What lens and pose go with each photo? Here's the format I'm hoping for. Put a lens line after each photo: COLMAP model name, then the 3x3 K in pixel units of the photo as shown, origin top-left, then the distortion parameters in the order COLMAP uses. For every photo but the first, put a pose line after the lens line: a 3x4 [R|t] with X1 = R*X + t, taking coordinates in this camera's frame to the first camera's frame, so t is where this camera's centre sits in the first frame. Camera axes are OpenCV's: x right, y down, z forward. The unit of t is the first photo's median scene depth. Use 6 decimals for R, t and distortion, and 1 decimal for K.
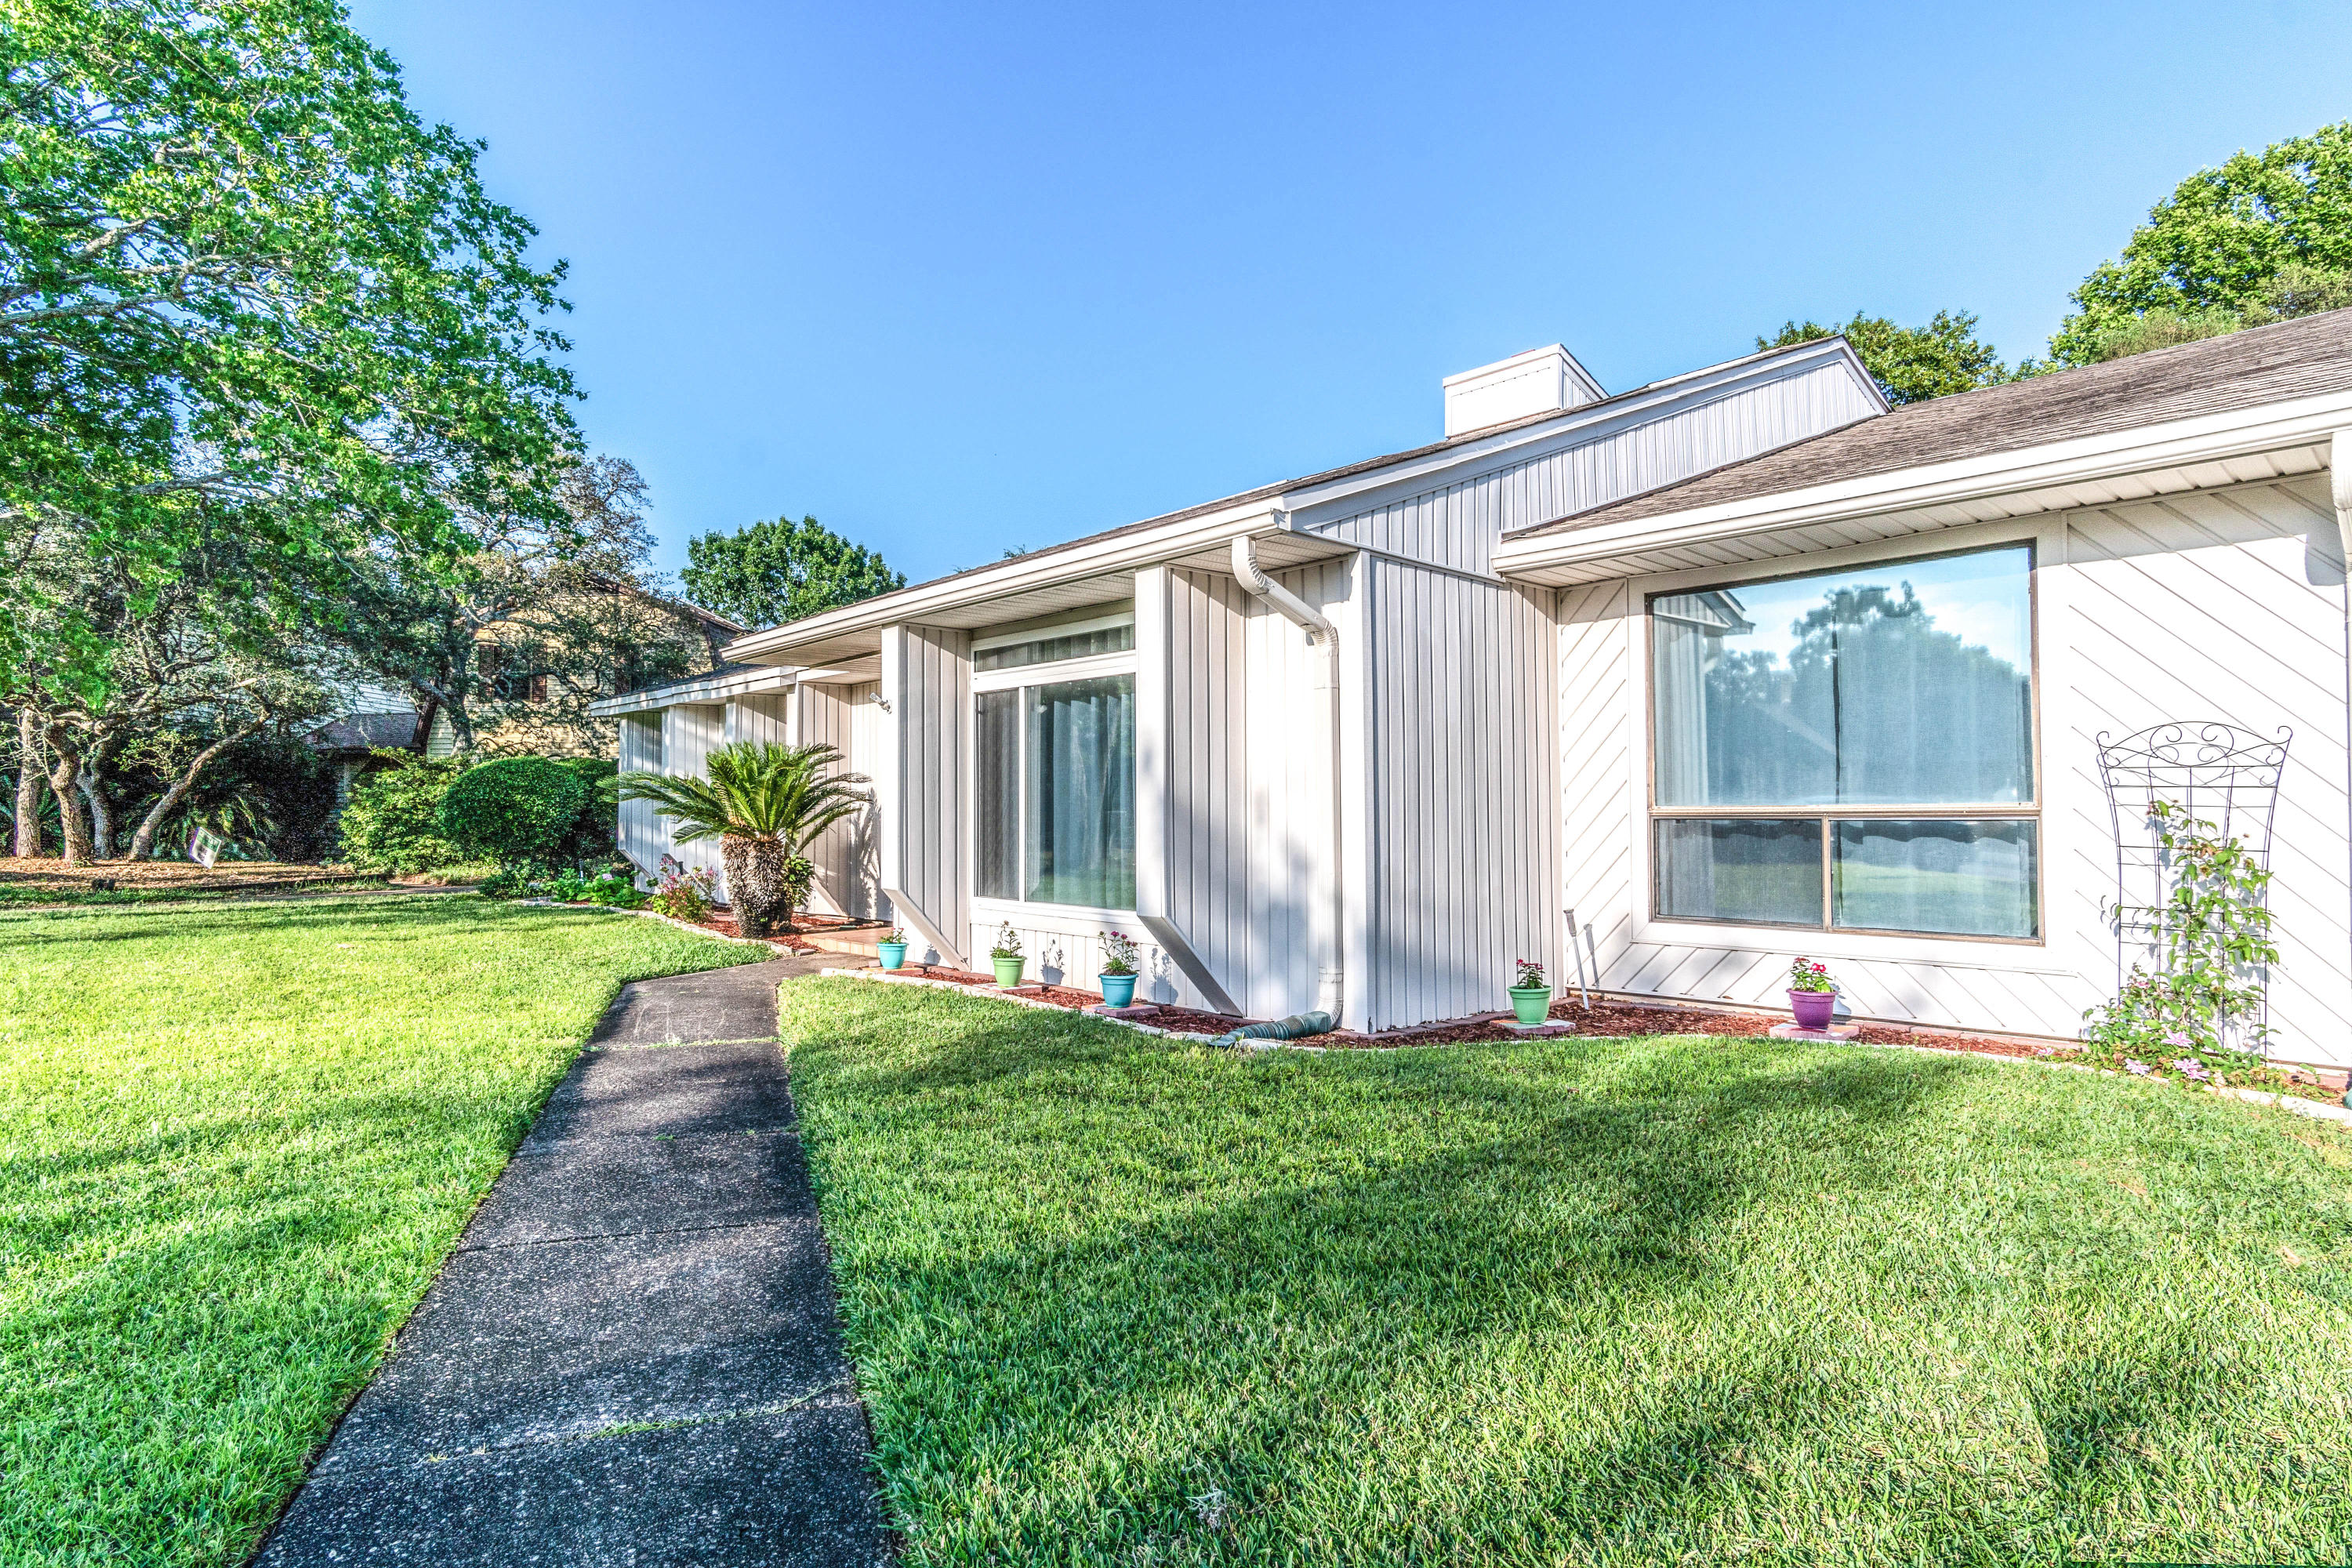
lens RADIAL K [[1255.7, 0, 1162.1], [0, 1255.7, 786.7], [0, 0, 1]] dist [0.004949, 0.002182]
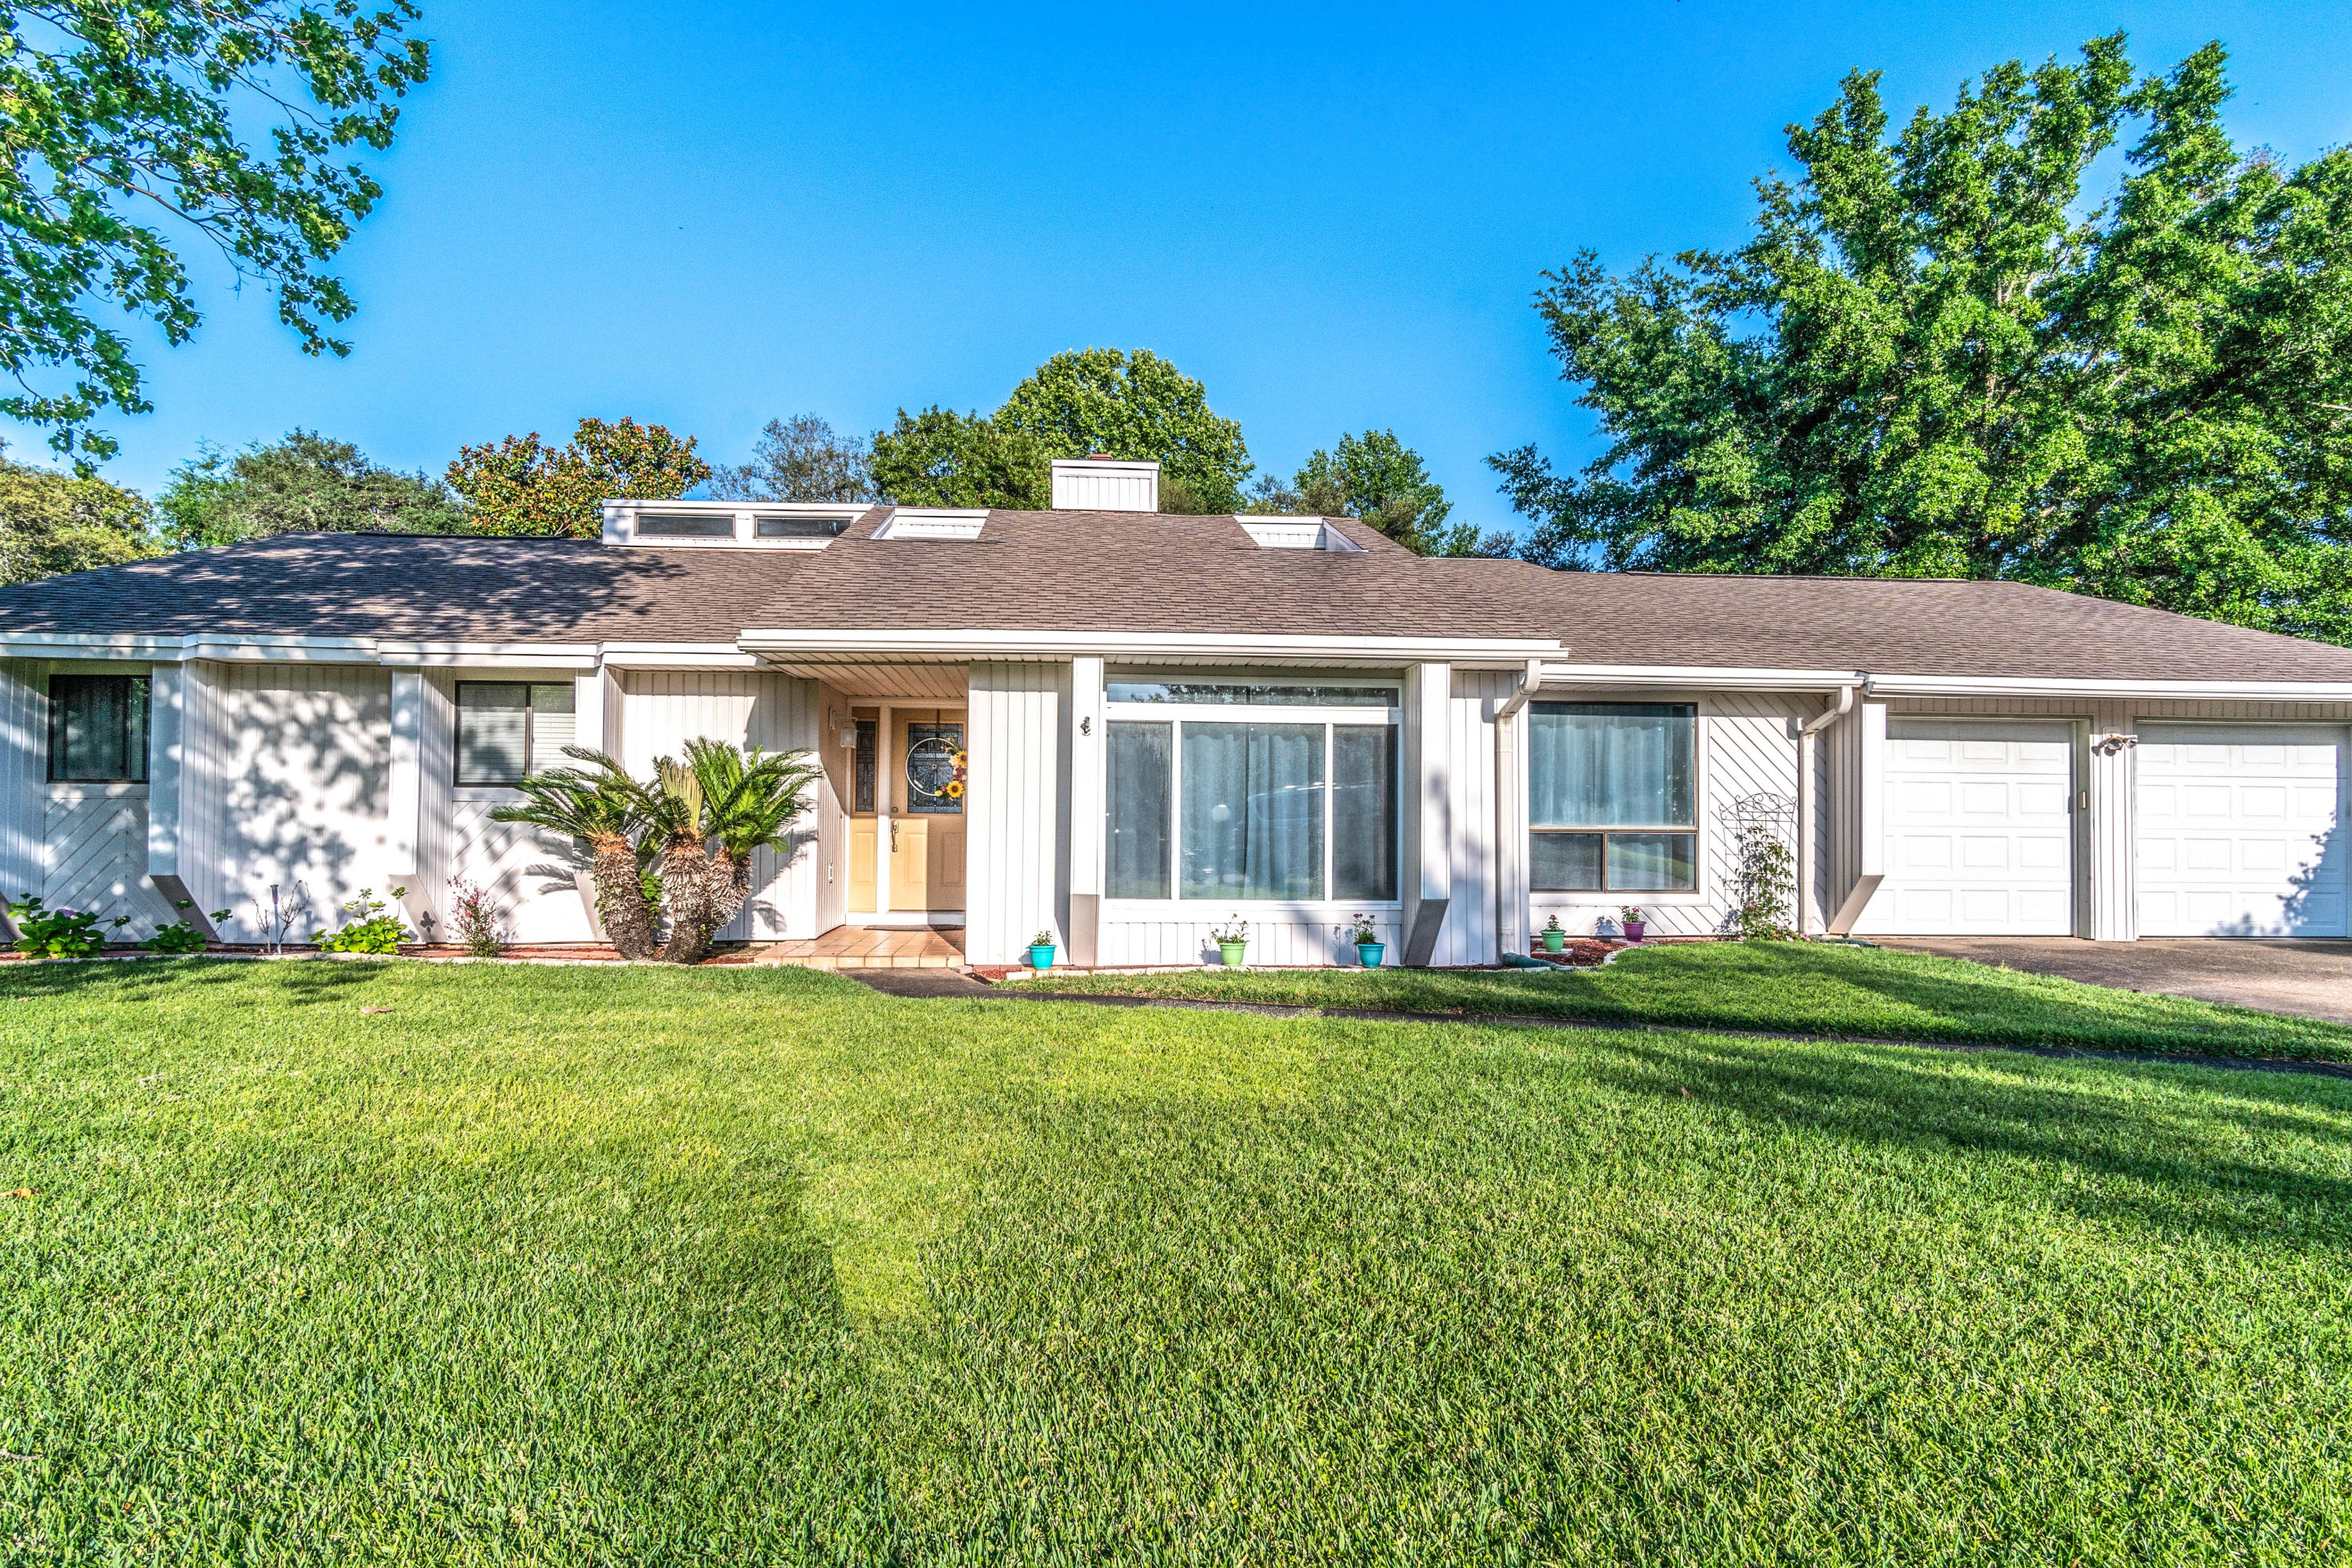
lens RADIAL K [[1255.7, 0, 1162.1], [0, 1255.7, 786.7], [0, 0, 1]] dist [0.004949, 0.002182]
pose [[0.641442, 0.027540, 0.766677, -1.286713], [-0.030366, 0.999484, -0.010498, -0.003362], [-0.766570, -0.016547, 0.641947, 0.284053]]
